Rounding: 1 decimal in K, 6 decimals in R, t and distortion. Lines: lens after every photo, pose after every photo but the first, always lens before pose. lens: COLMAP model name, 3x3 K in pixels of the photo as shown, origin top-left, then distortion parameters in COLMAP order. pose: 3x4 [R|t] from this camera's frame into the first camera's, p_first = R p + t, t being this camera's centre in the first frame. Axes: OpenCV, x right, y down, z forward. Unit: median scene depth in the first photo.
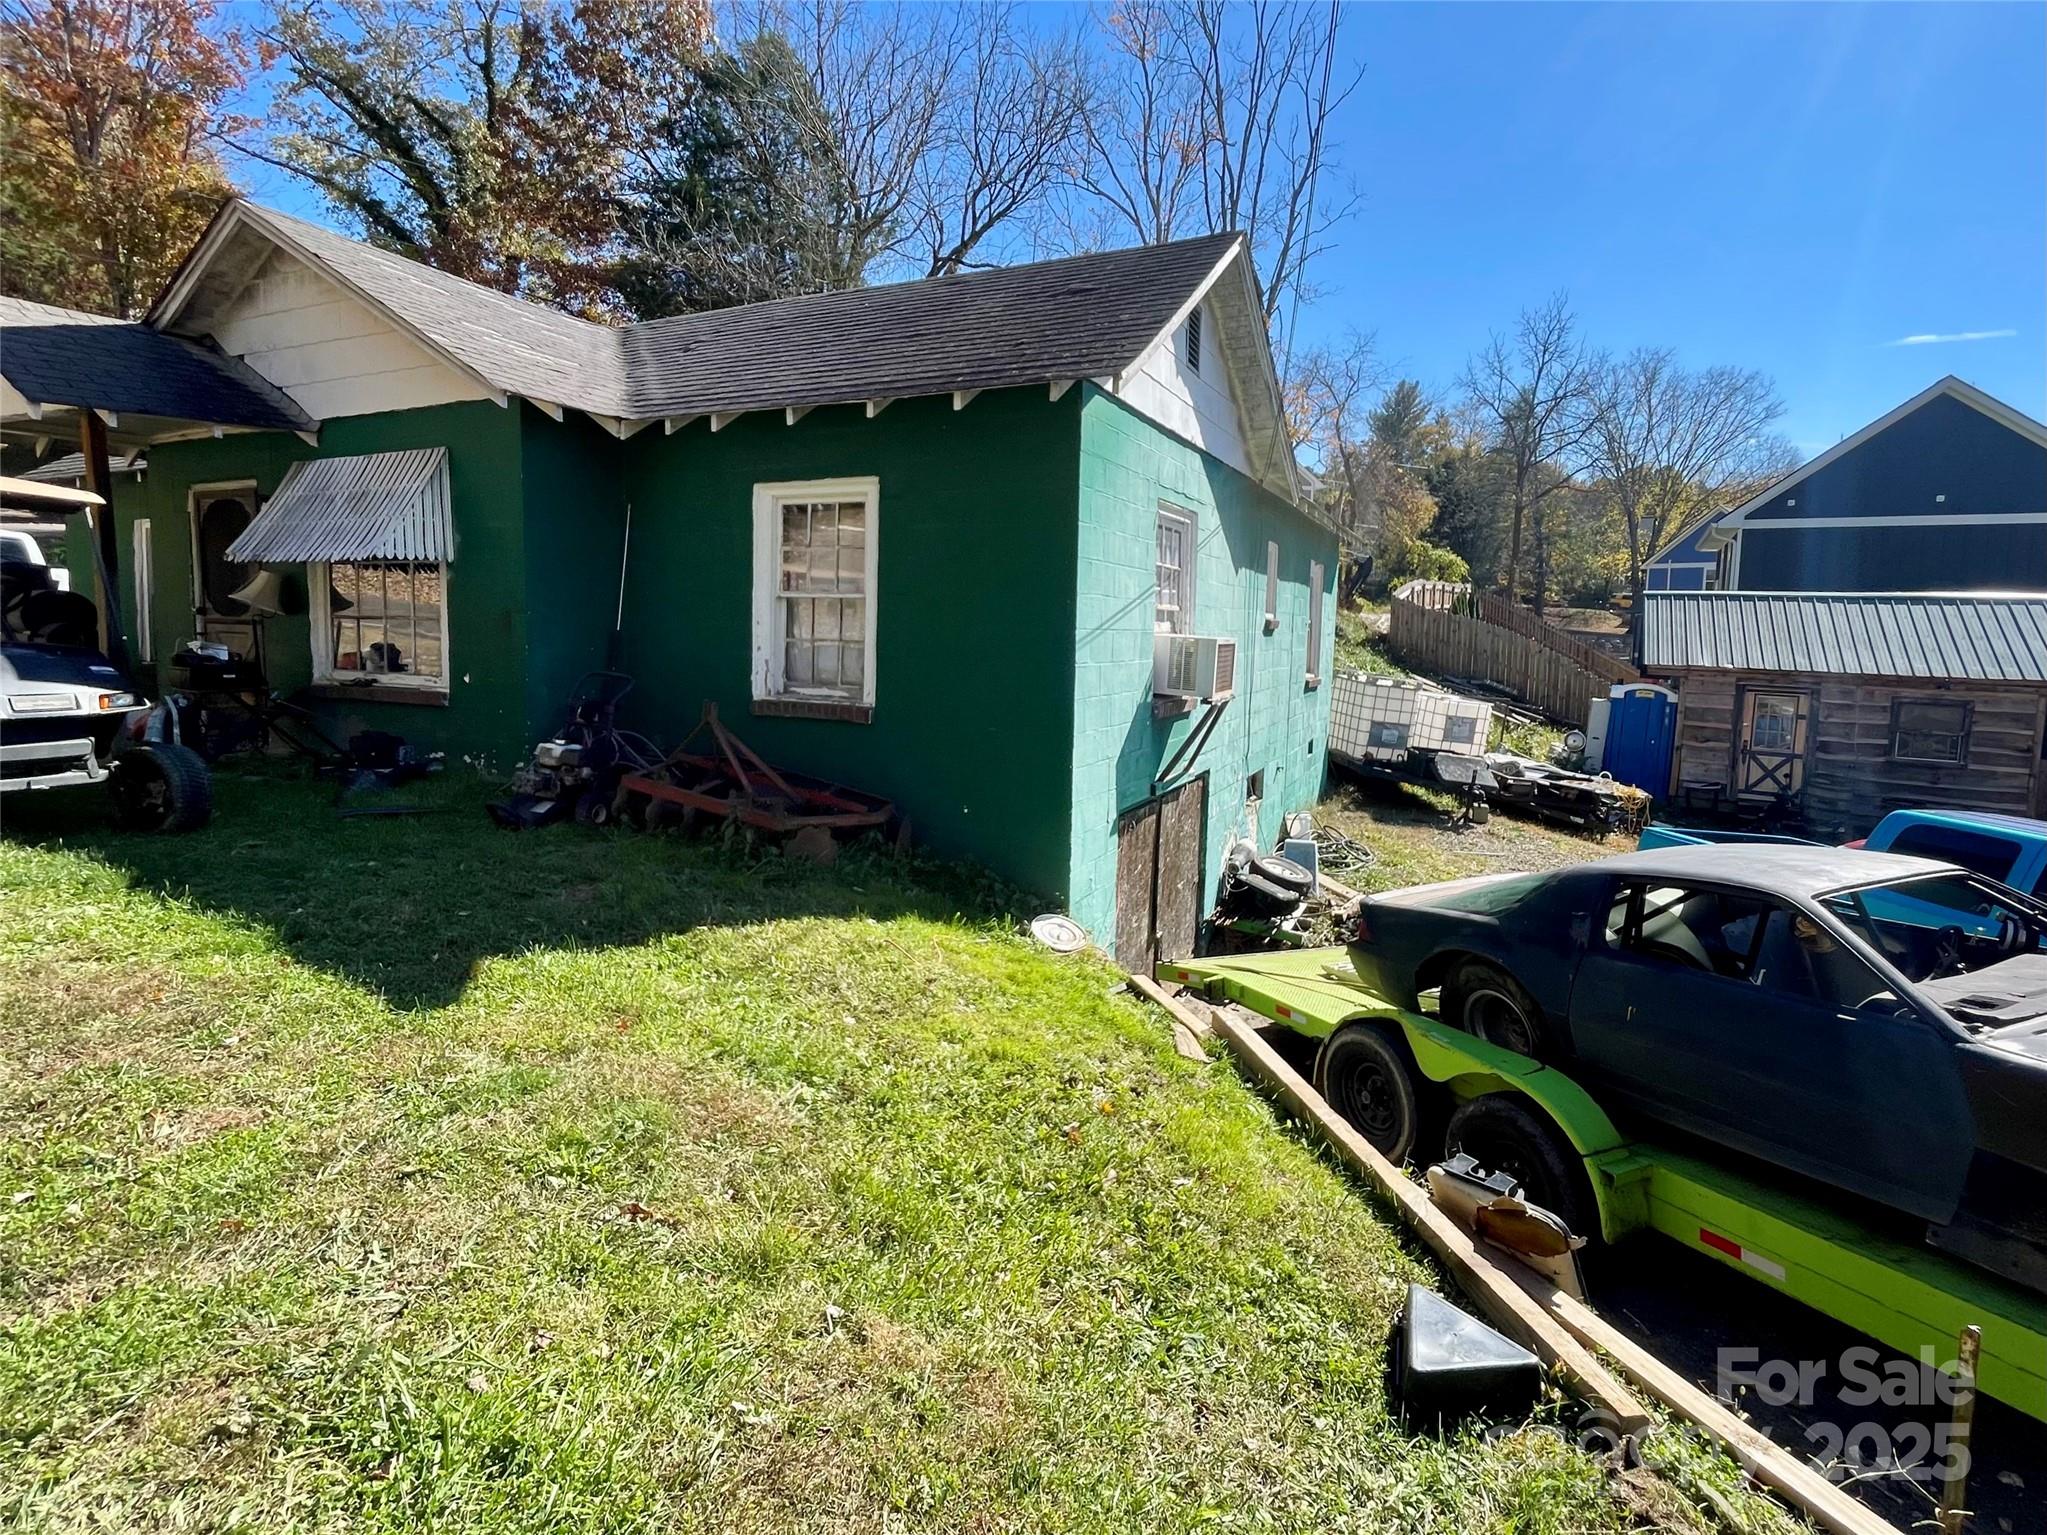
lens RADIAL K [[974.4, 0, 1054.2], [0, 974.4, 705.3], [0, 0, 1]] dist [-0.000017, 0.000721]
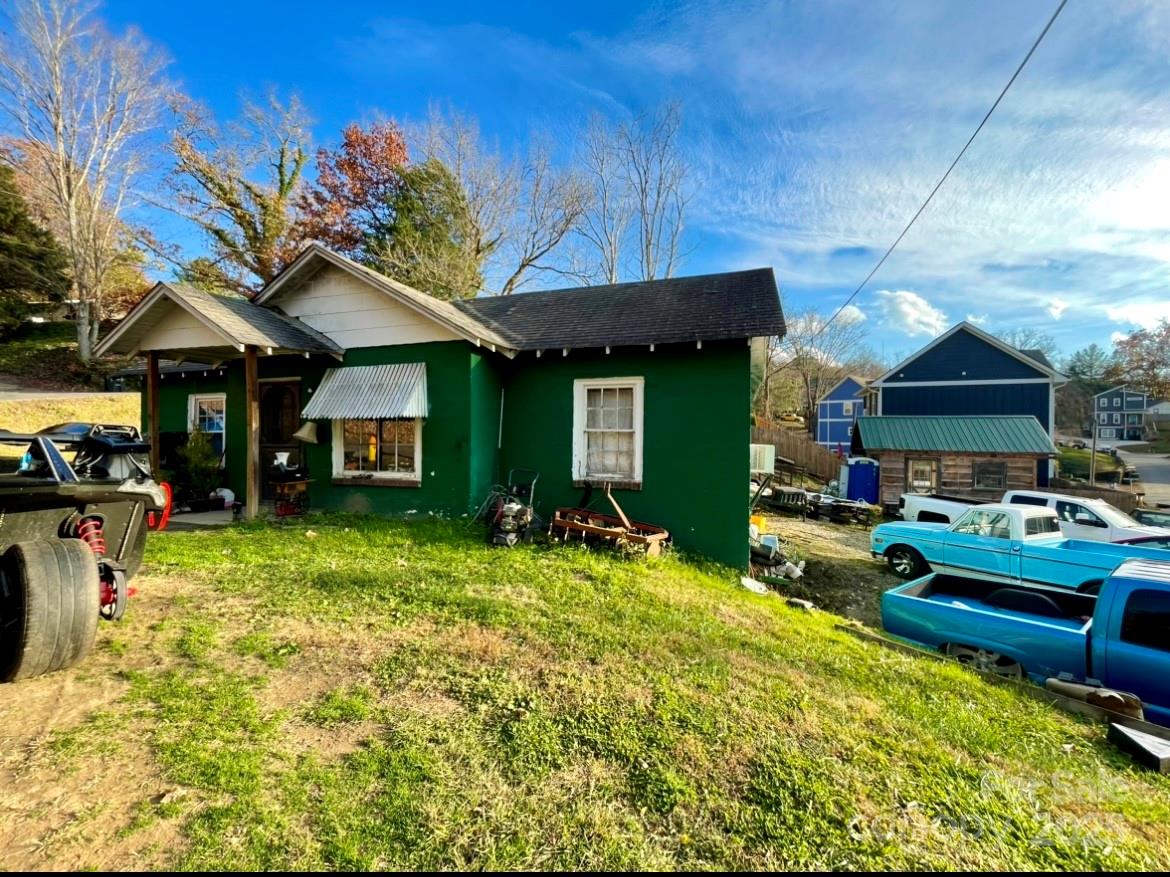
lens RADIAL K [[473.4, 0, 581.5], [0, 473.4, 436.2], [0, 0, 1]] dist [-0.002709, 0.000167]
pose [[0.994592, -0.018597, 0.102179, -0.170961], [0.026025, 0.997076, -0.071850, -0.011477], [-0.100544, 0.074121, 0.992168, -0.011269]]
